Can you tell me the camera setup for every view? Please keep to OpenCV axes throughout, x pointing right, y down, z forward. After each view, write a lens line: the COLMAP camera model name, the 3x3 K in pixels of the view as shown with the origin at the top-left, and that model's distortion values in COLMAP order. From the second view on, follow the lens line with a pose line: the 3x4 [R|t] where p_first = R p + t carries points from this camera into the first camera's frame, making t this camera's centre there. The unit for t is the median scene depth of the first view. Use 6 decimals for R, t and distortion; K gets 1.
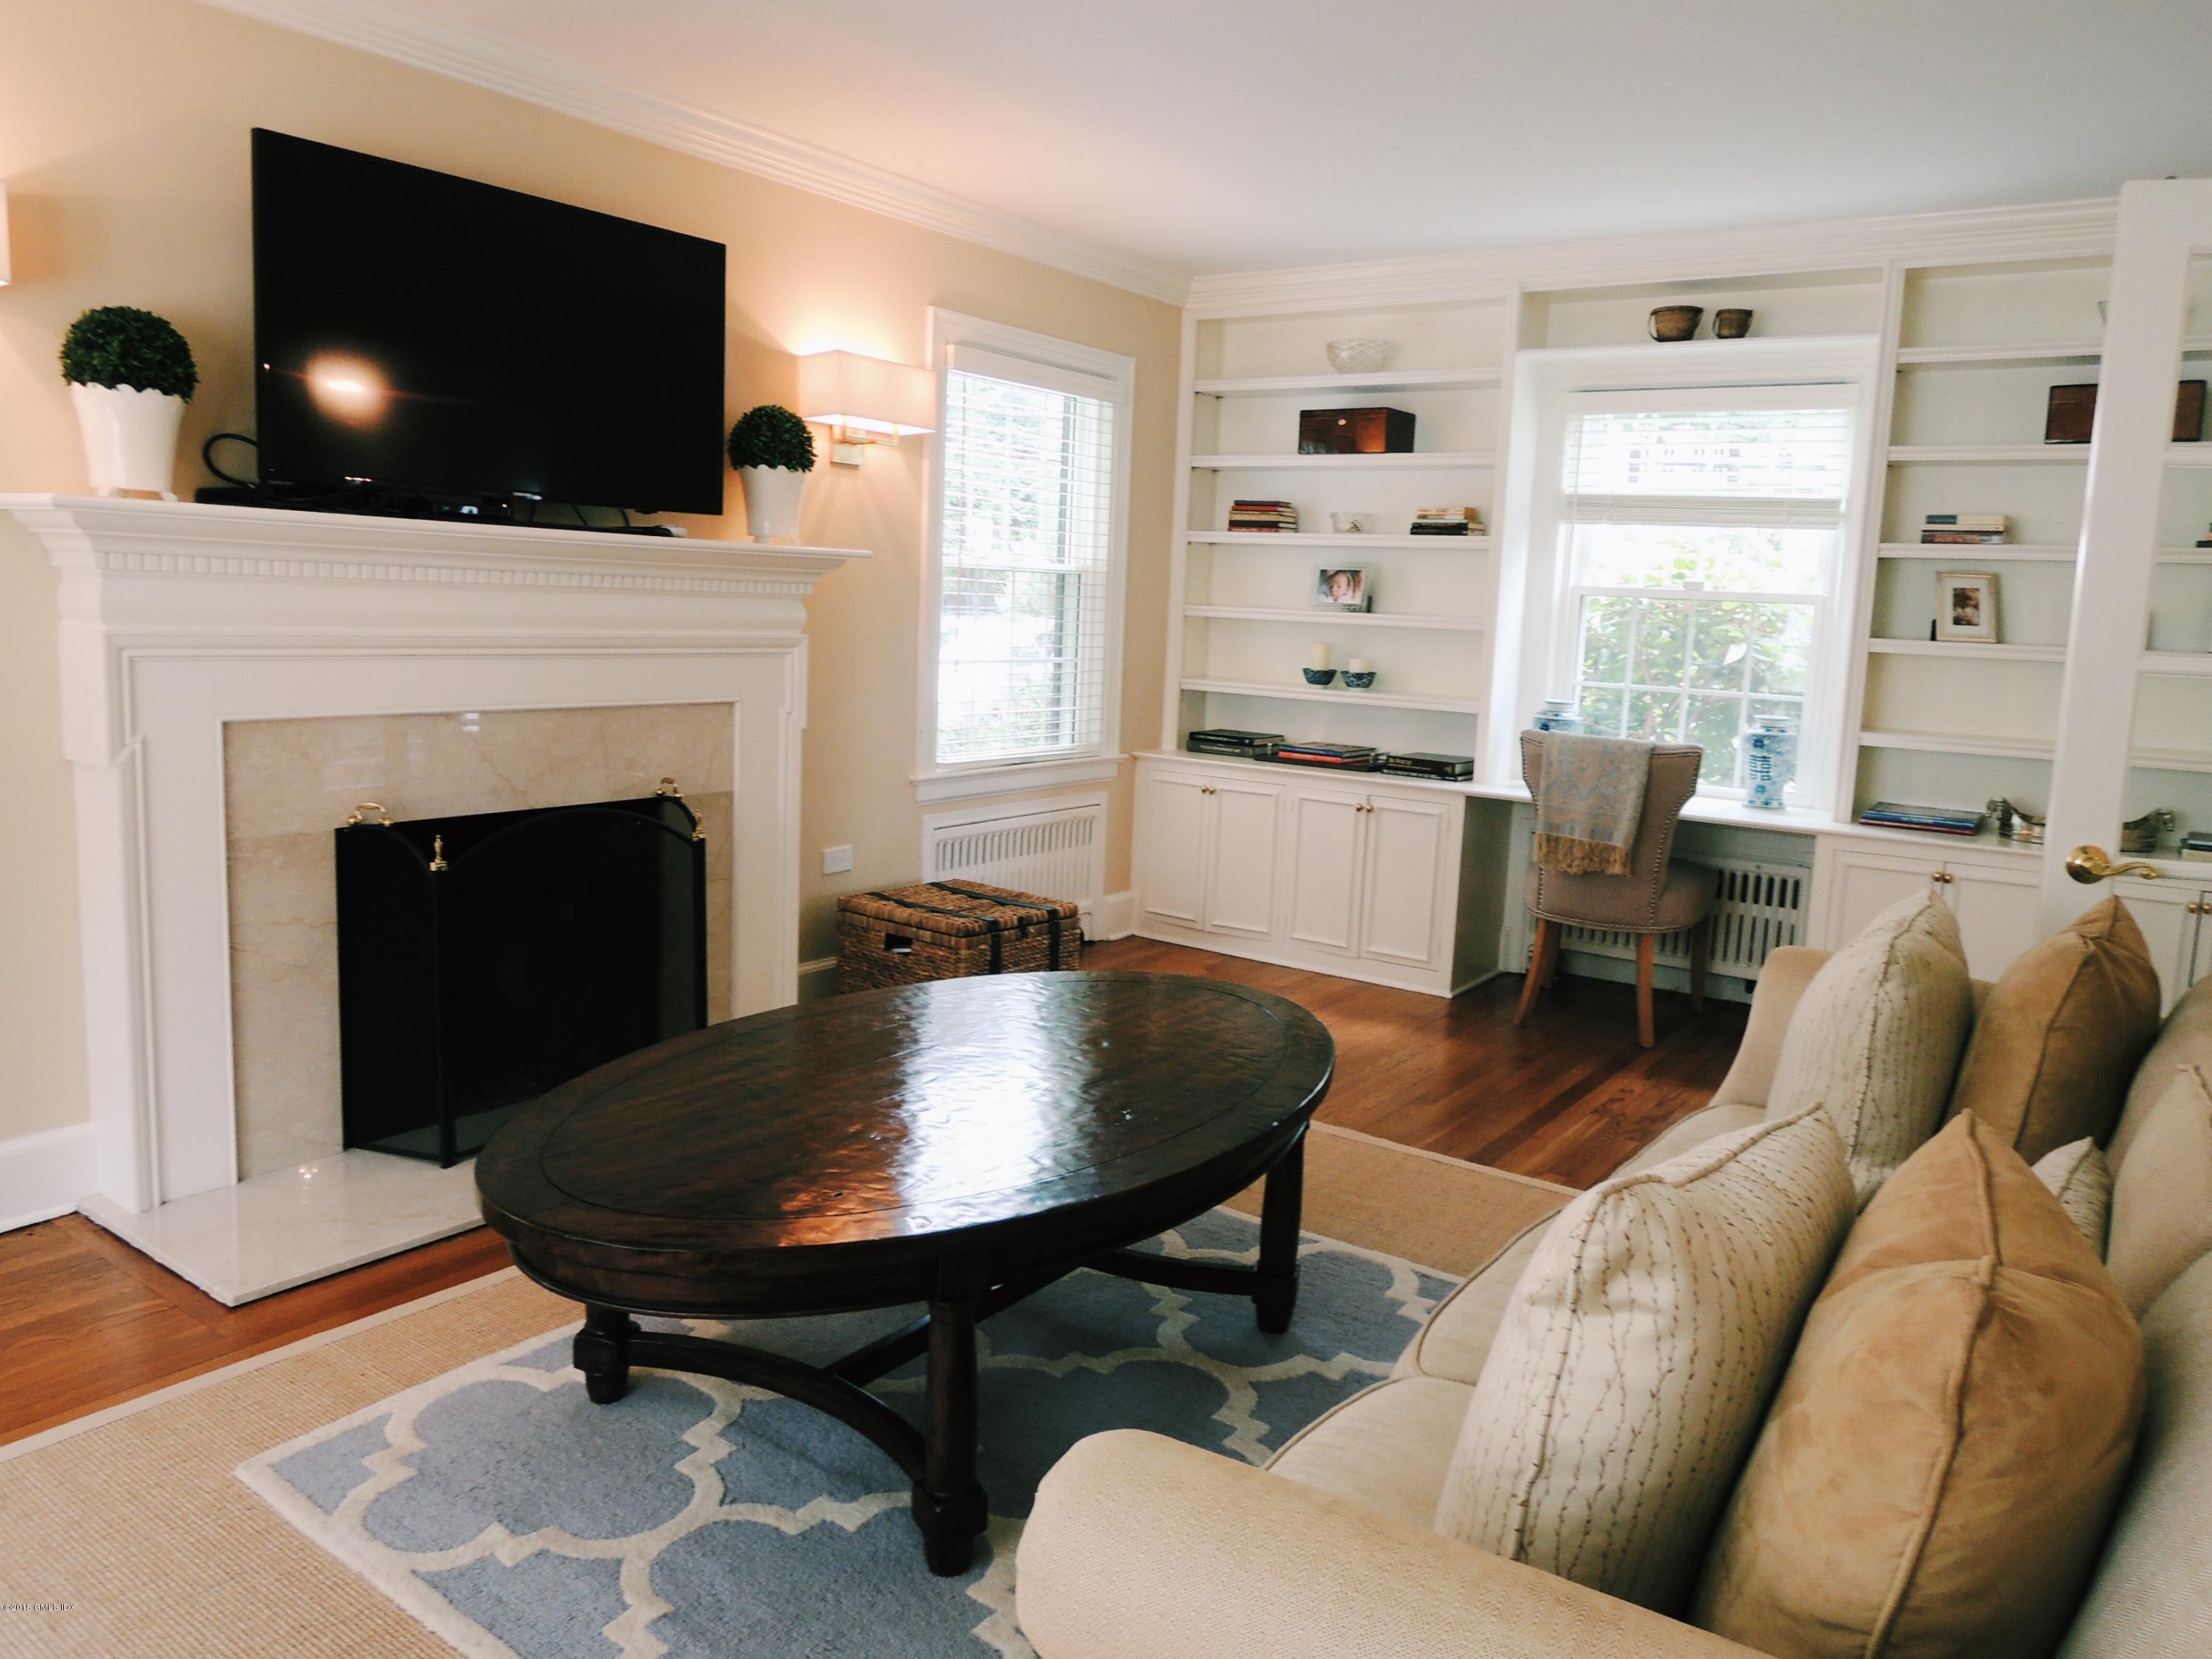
lens RADIAL K [[1578.5, 0, 1103.5], [0, 1578.5, 829.1], [0, 0, 1]] dist [-0.009054, -0.007196]
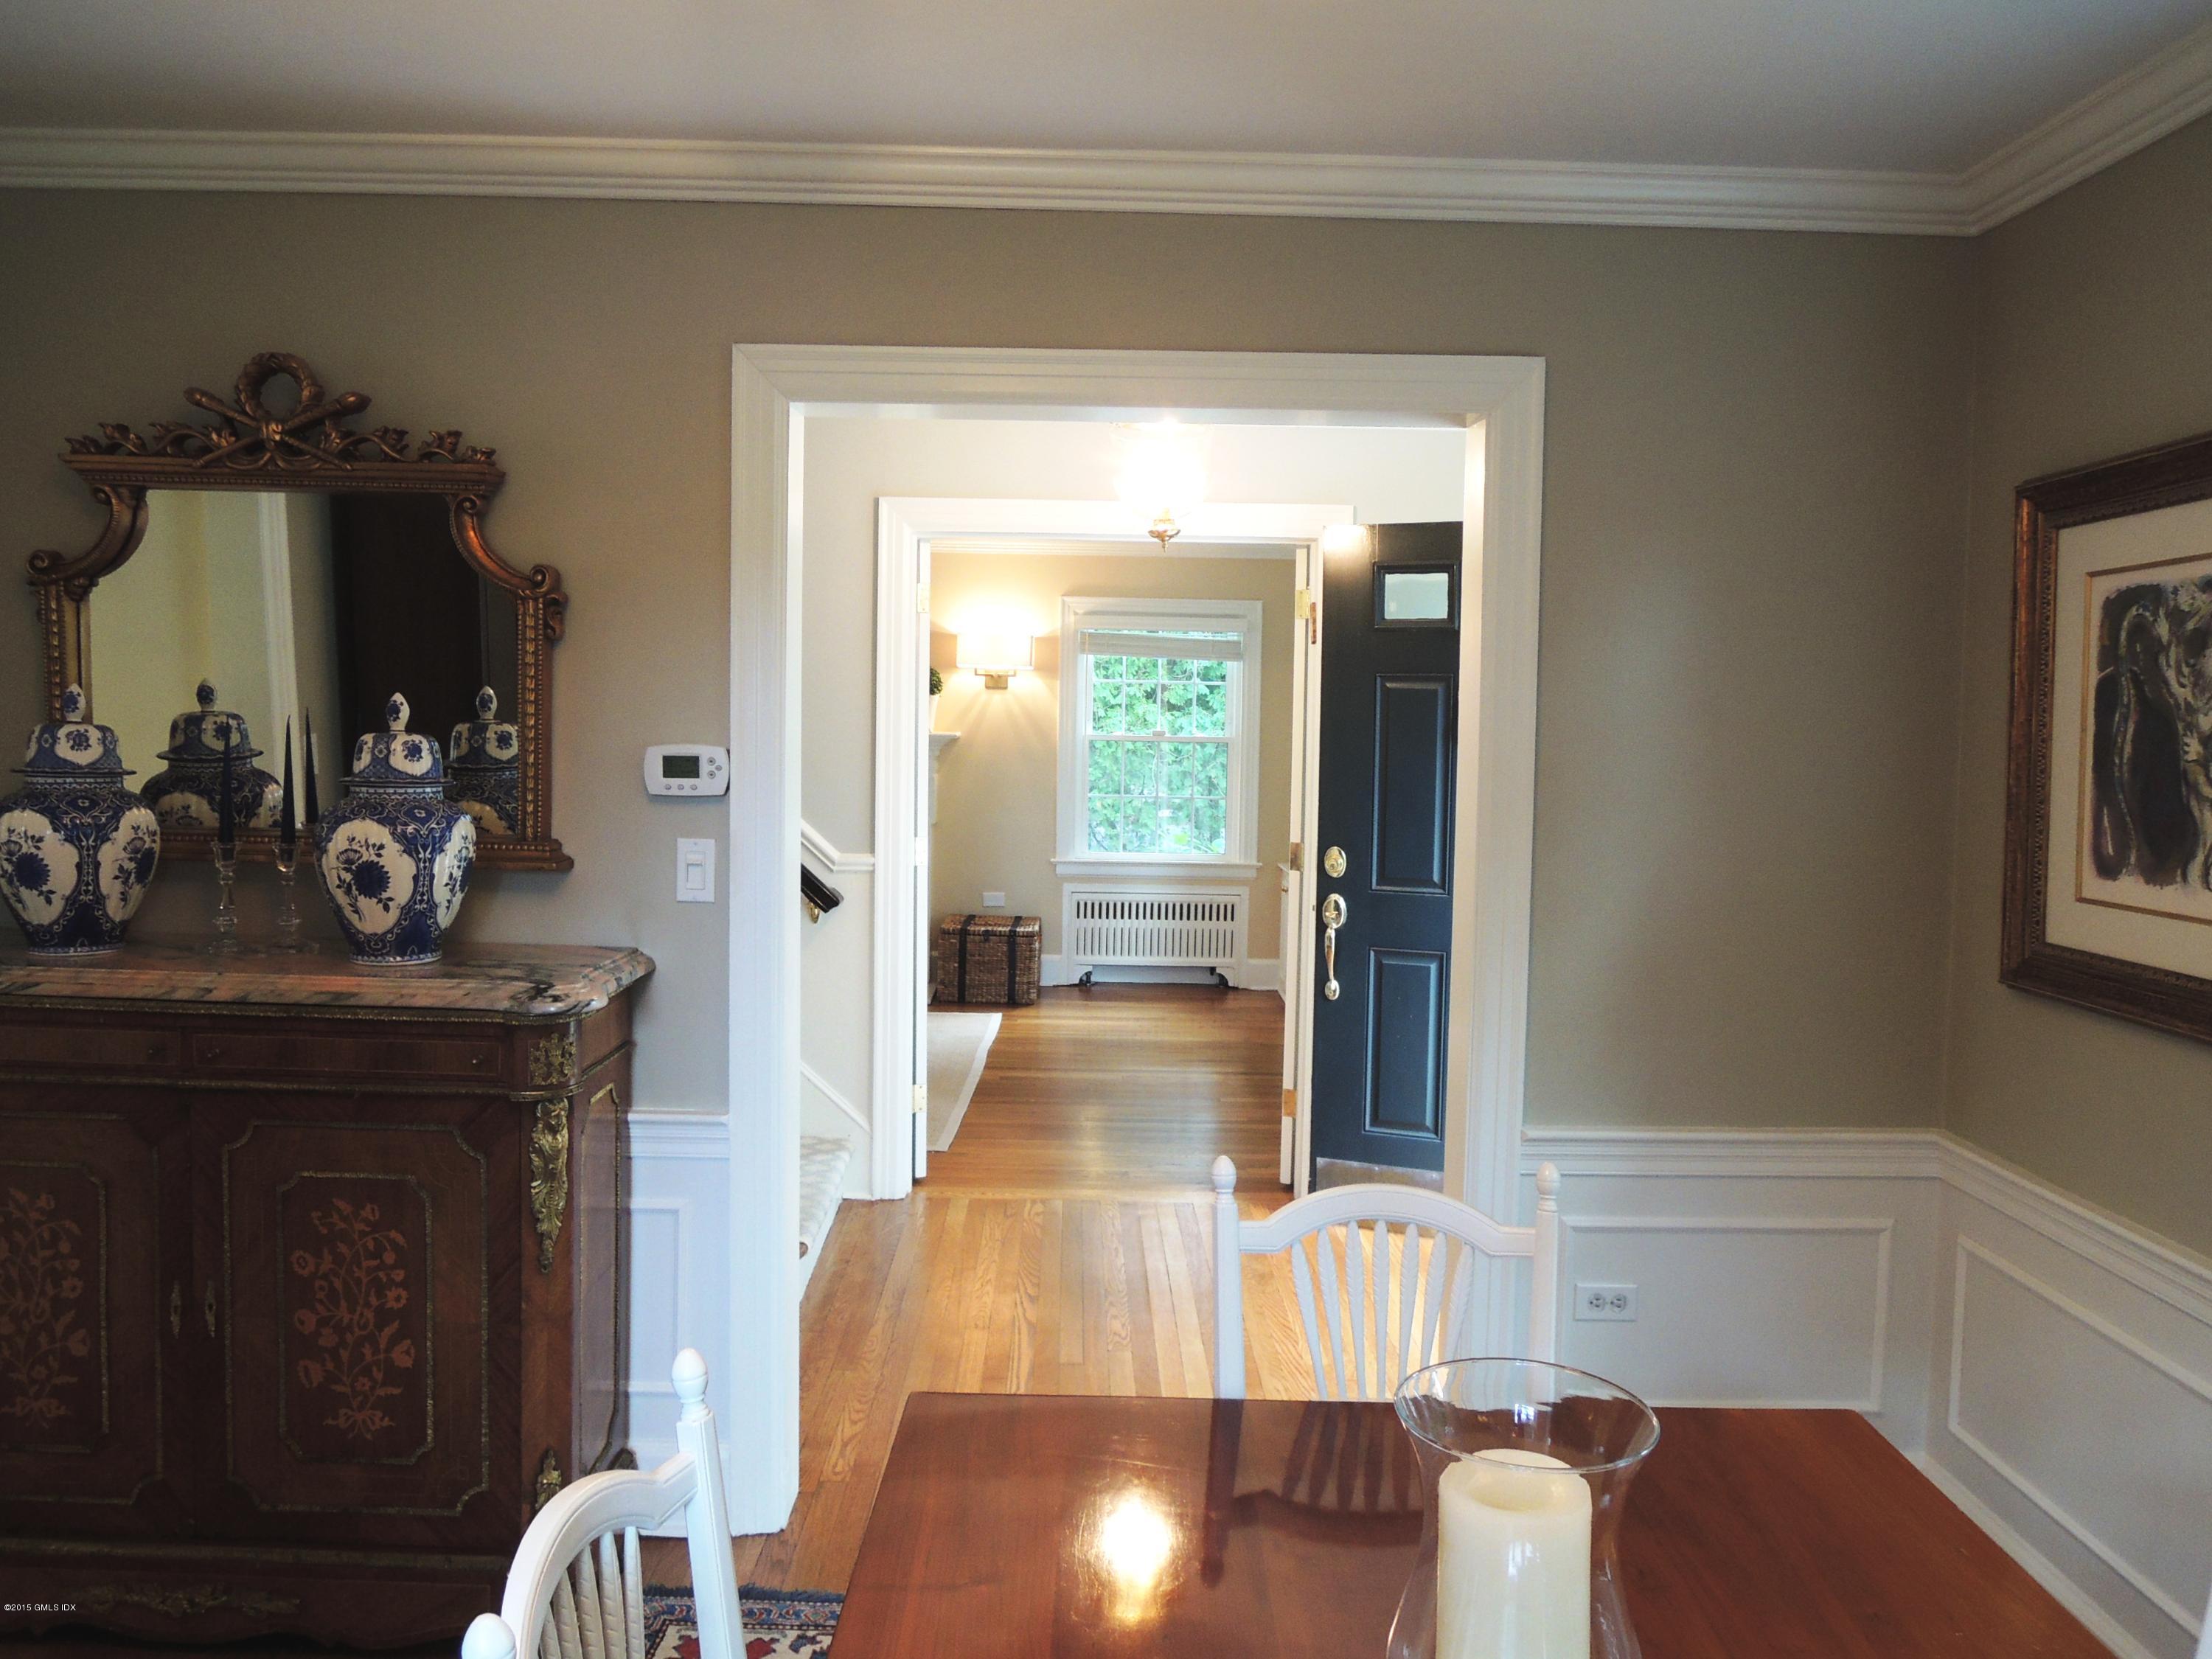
lens RADIAL K [[1578.5, 0, 1108.1], [0, 1578.5, 822.3], [0, 0, 1]] dist [-0.009054, -0.007196]
pose [[0.585712, 0.020602, -0.810258, 1.170325], [-0.114830, 0.991703, -0.057792, 0.016657], [0.802344, 0.126891, 0.583218, 0.026760]]
